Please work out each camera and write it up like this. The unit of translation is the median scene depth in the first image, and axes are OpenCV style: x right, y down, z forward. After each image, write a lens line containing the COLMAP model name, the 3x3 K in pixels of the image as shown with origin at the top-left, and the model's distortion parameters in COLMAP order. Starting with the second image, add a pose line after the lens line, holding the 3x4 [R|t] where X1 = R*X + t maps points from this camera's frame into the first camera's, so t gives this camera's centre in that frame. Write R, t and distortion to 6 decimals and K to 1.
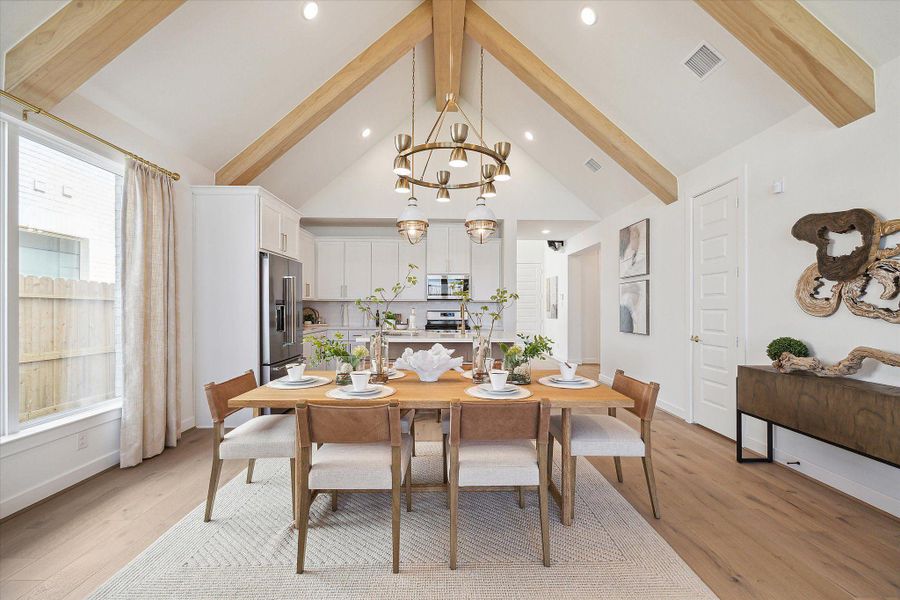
lens RADIAL K [[365.6, 0, 451.4], [0, 365.6, 310.9], [0, 0, 1]] dist [-0.004349, 0.000406]
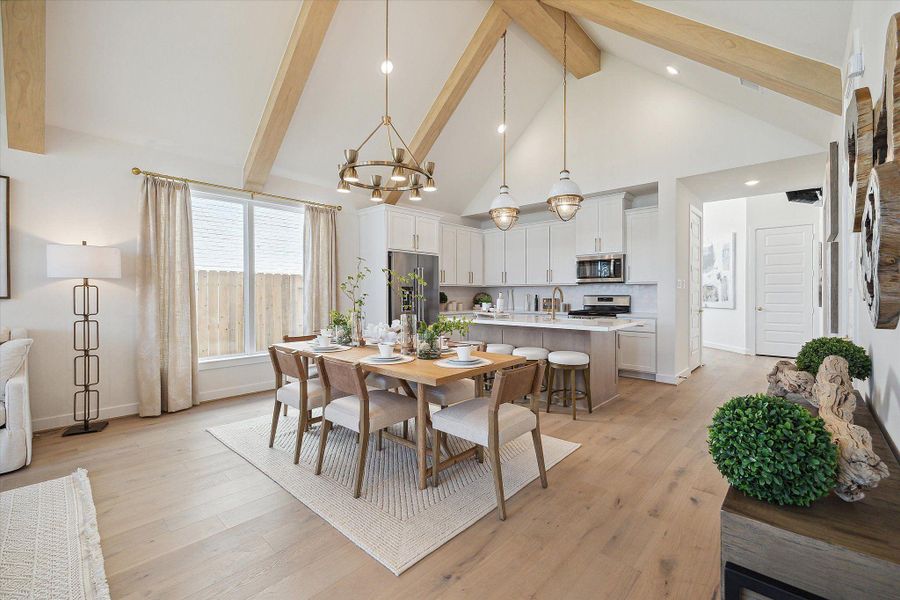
lens RADIAL K [[384.4, 0, 463.6], [0, 384.4, 300.8], [0, 0, 1]] dist [0.000186, 0.000663]
pose [[0.731342, 0.005802, -0.681987, 0.955443], [-0.001961, 0.999978, 0.006404, 0.018751], [0.682008, -0.003346, 0.731337, 0.202514]]
